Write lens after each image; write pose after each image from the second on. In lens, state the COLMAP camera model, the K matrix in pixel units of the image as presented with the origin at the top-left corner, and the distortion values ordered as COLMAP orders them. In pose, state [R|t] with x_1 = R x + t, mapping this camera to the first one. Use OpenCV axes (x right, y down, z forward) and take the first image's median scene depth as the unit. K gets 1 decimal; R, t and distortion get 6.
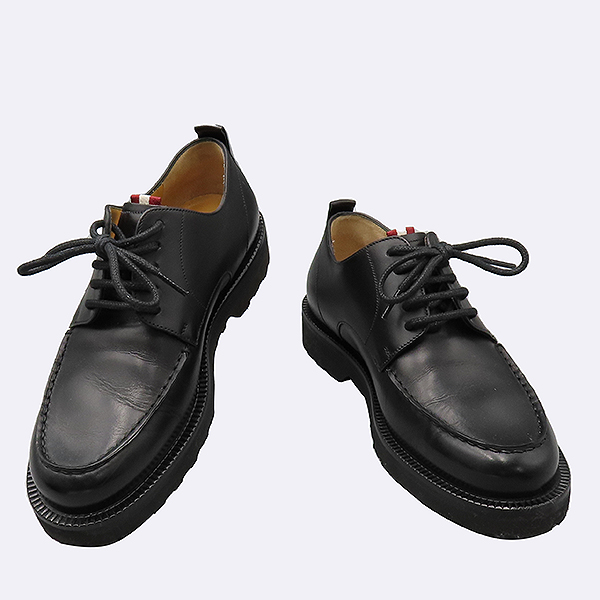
lens RADIAL K [[760.1, 0, 300.0], [0, 760.1, 300.0], [0, 0, 1]] dist [0.100486, -0.006771]
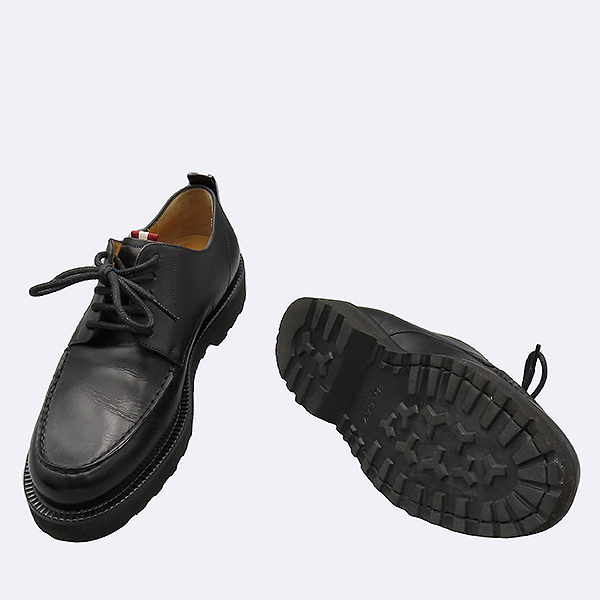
lens RADIAL K [[760.1, 0, 300.0], [0, 760.1, 300.0], [0, 0, 1]] dist [0.100486, -0.006771]
pose [[0.997017, 0.053256, 0.055857, -0.030844], [-0.049526, 0.996578, -0.066171, 0.028369], [-0.059190, 0.063208, 0.996244, -0.142911]]
